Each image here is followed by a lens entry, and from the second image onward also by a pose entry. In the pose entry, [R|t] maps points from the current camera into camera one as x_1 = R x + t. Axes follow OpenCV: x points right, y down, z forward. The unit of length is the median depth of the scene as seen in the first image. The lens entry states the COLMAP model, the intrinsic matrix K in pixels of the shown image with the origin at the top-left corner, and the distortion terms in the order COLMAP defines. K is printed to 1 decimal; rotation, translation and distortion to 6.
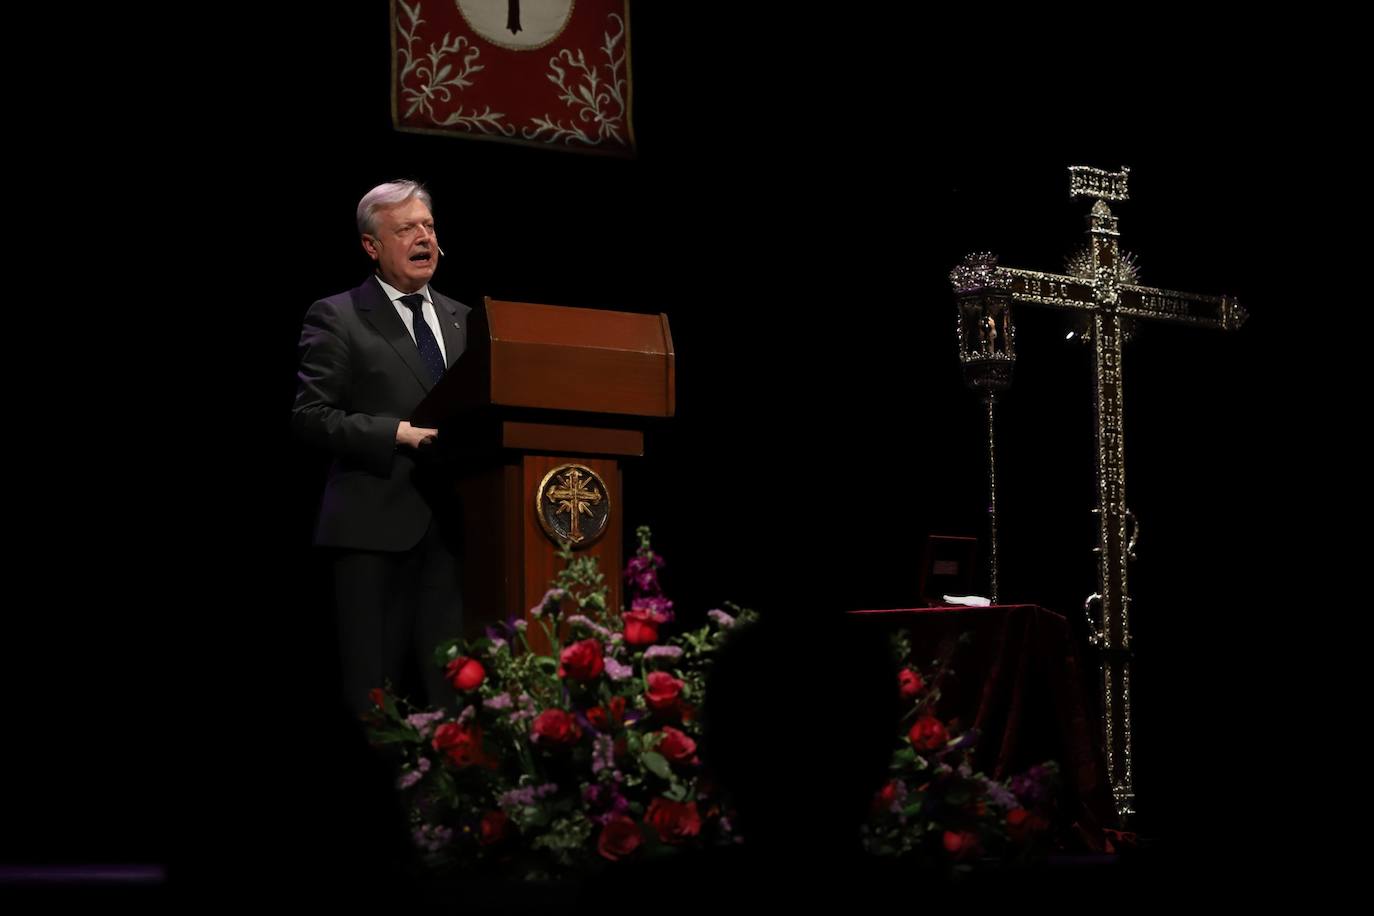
lens RADIAL K [[2913.7, 0, 723.2], [0, 2913.7, 455.2], [0, 0, 1]] dist [-0.281209, 0.190615]
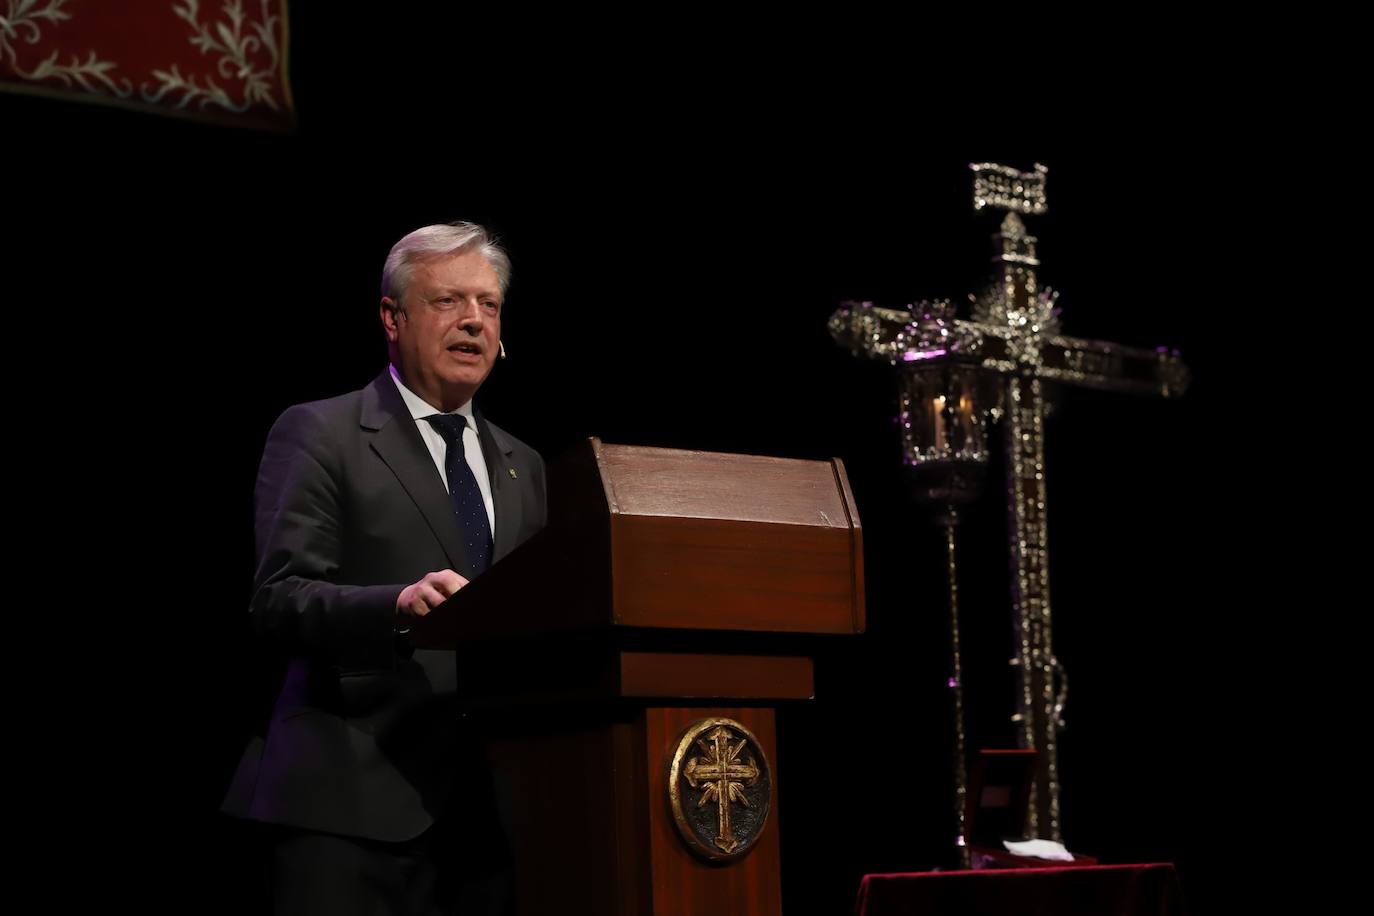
lens RADIAL K [[3565.1, 0, 687.0], [0, 3565.1, 458.0], [0, 0, 1]] dist [-0.139436, 0.649218]
pose [[0.976951, 0.003826, 0.213430, -0.129864], [-0.004607, 0.999984, 0.003162, -0.031896], [-0.213414, -0.004072, 0.976953, 0.182060]]
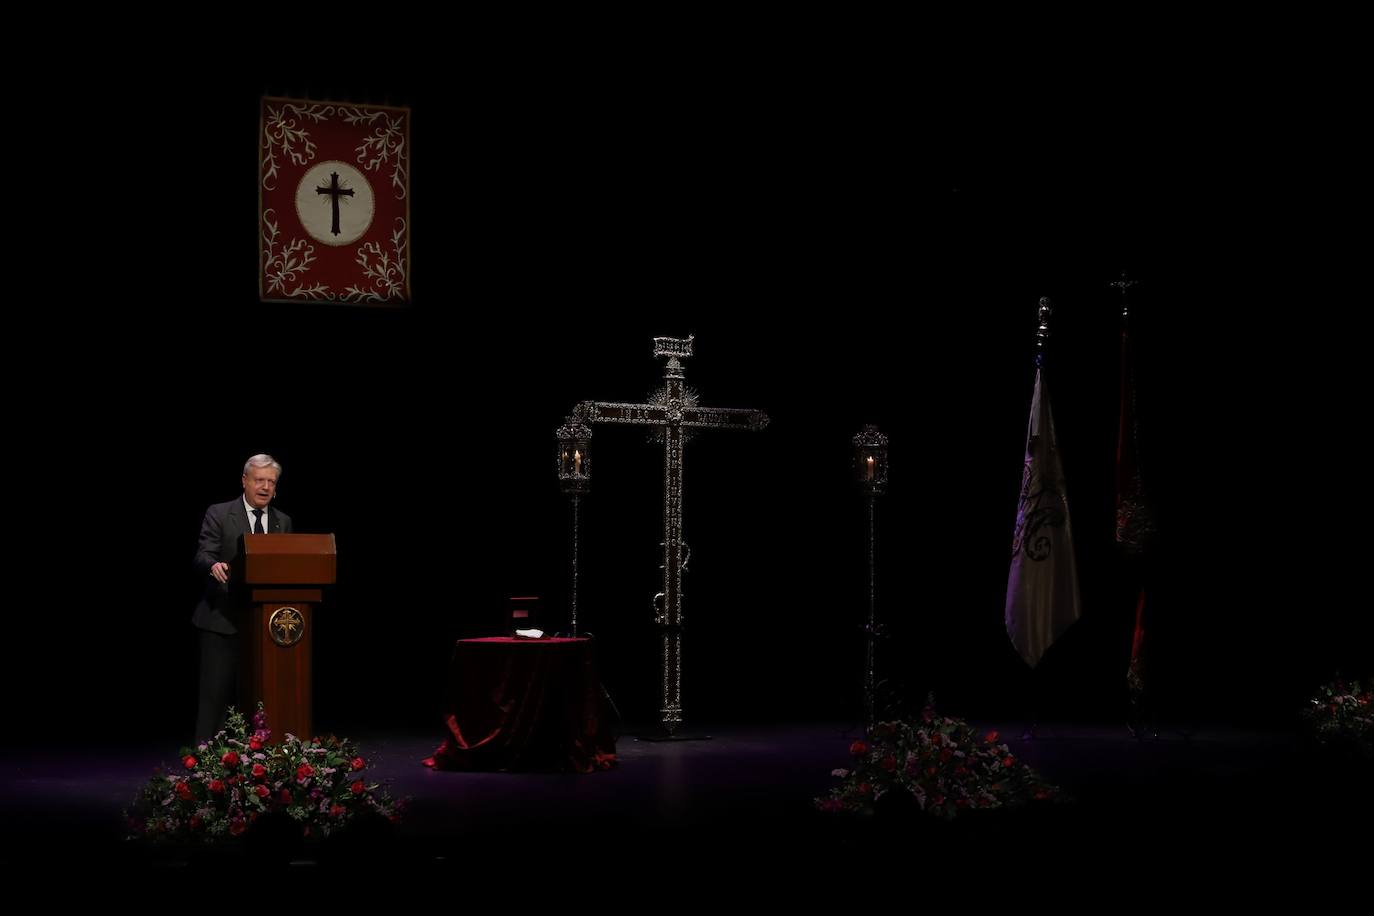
lens RADIAL K [[2797.2, 0, 682.8], [0, 2797.2, 481.5], [0, 0, 1]] dist [-0.309368, 0.202926]
pose [[0.999646, 0.017094, -0.020381, 0.172109], [-0.014845, 0.994279, 0.105779, -0.190233], [0.022072, -0.105439, 0.994181, -0.626441]]
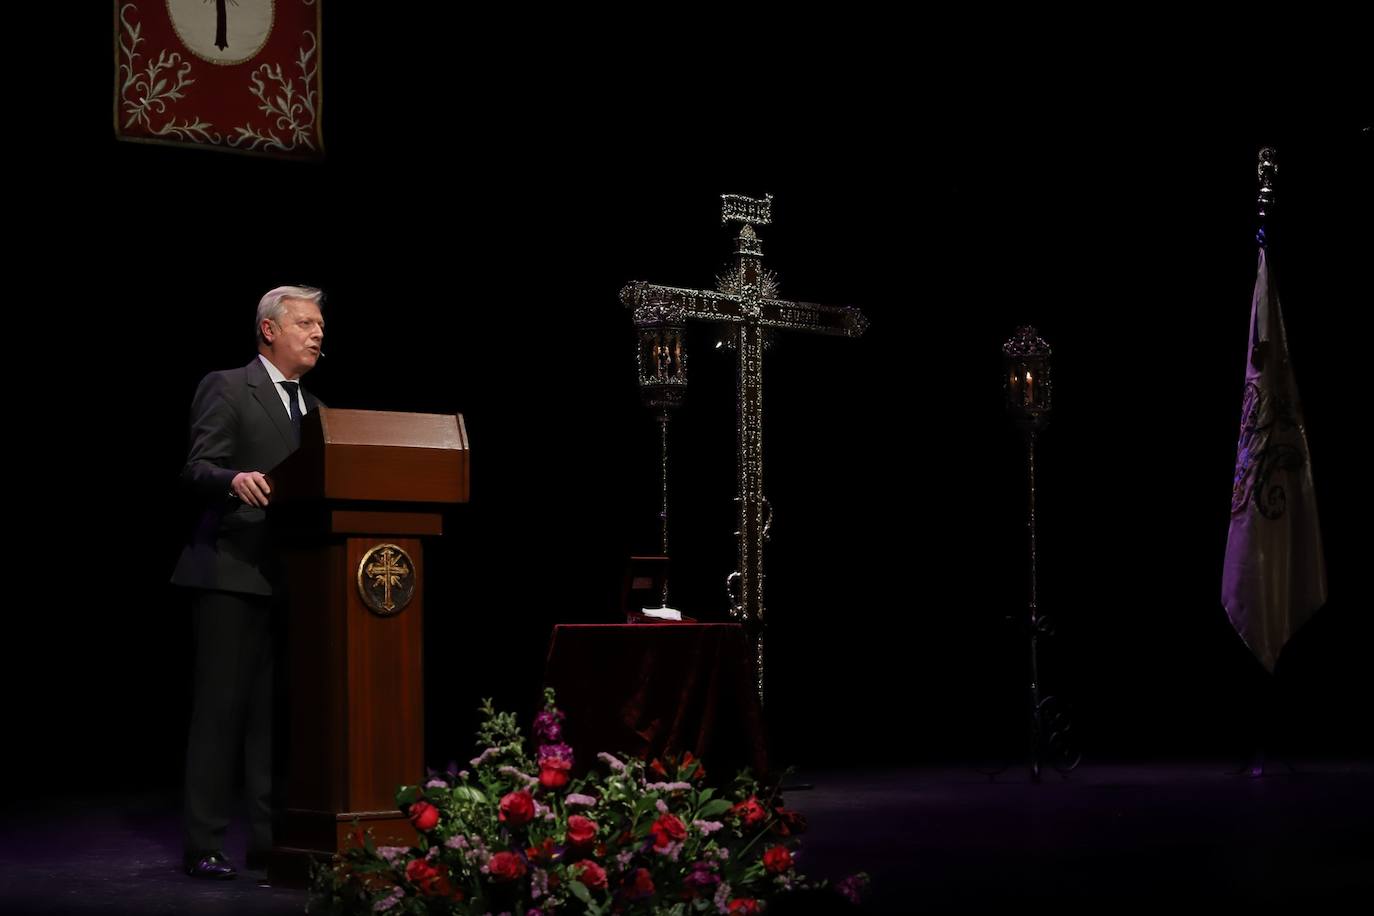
lens RADIAL K [[2797.2, 0, 682.8], [0, 2797.2, 481.5], [0, 0, 1]] dist [-0.309368, 0.202926]
pose [[0.986601, 0.014736, 0.162488, -0.071947], [-0.026542, 0.997142, 0.070729, -0.064942], [-0.160981, -0.074094, 0.984172, -0.082813]]
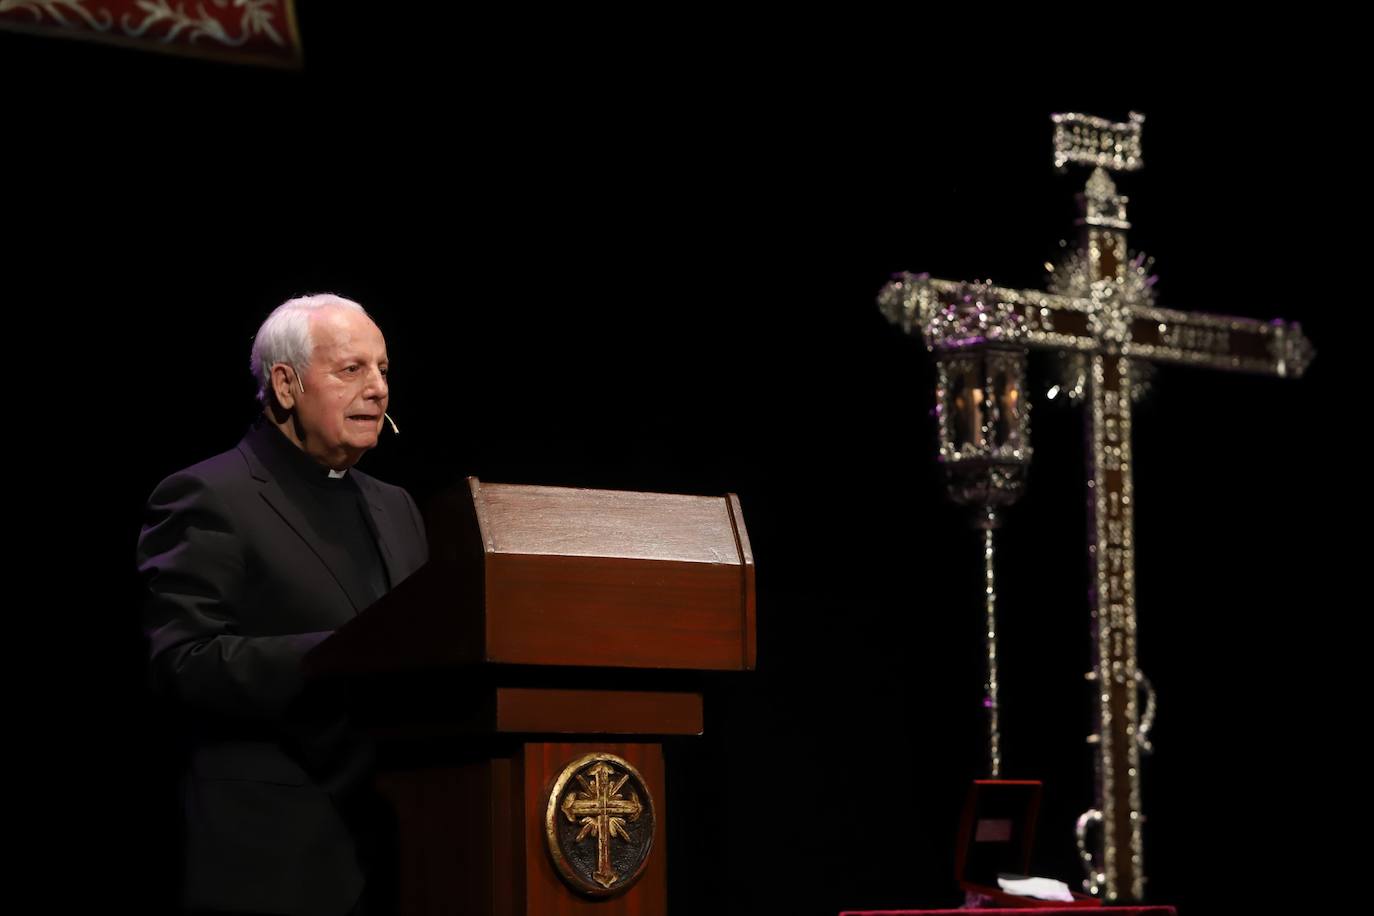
lens RADIAL K [[4591.1, 0, 688.1], [0, 4591.1, 480.8], [0, 0, 1]] dist [0.170239, 1.102201]
pose [[0.987331, 0.009339, 0.158402, -0.112095], [-0.013971, 0.999506, 0.028149, -0.048718], [-0.158060, -0.030005, 0.986973, 0.044584]]
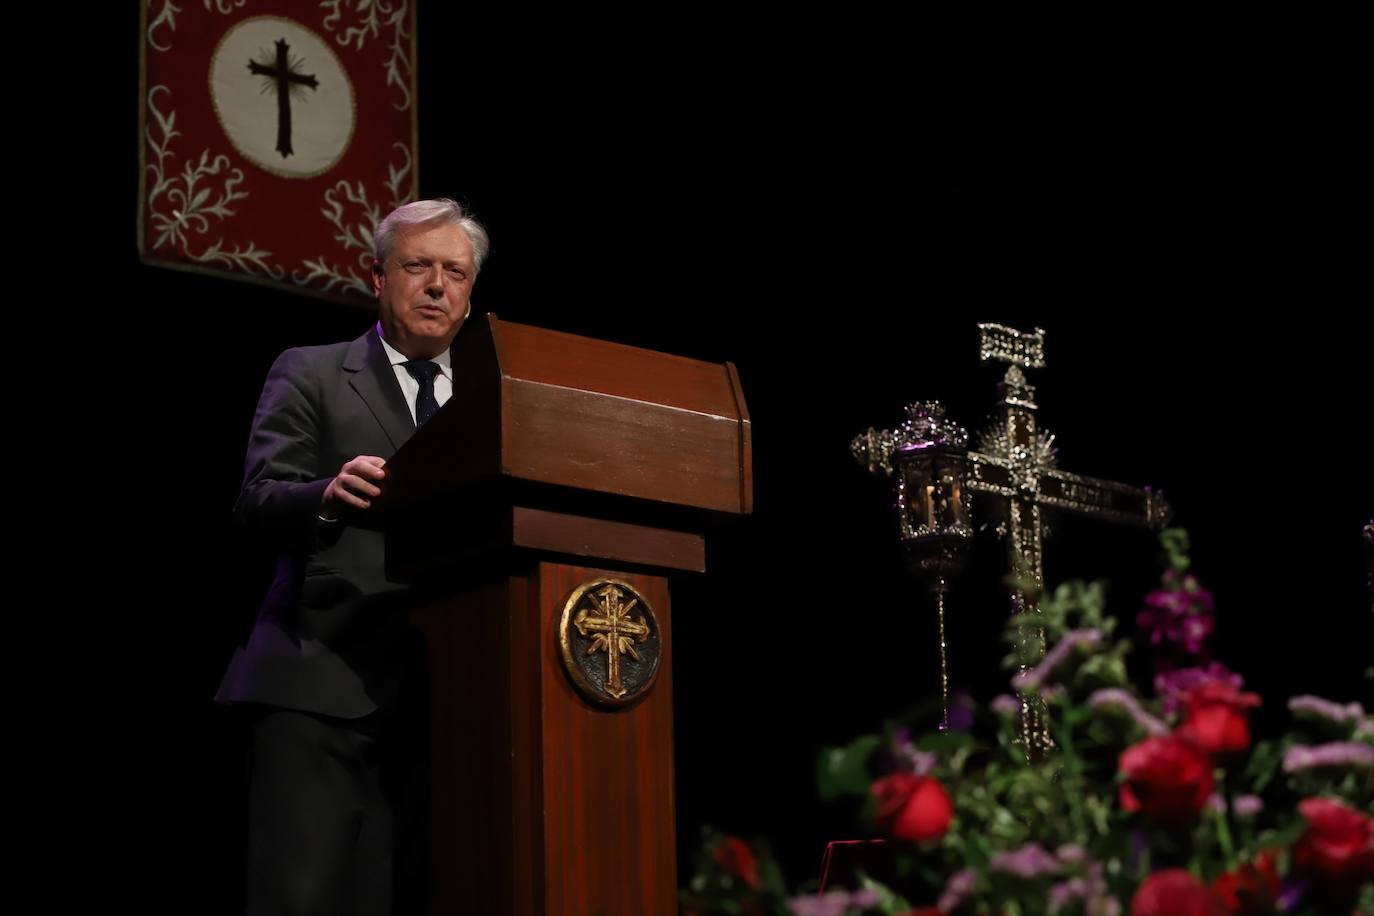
lens RADIAL K [[2836.2, 0, 689.3], [0, 2836.2, 492.2], [0, 0, 1]] dist [-0.306677, 0.276408]
pose [[0.989306, 0.021147, 0.144313, -0.077067], [-0.006743, 0.995007, -0.099581, 0.028643], [-0.145698, 0.097543, 0.984509, 0.228440]]
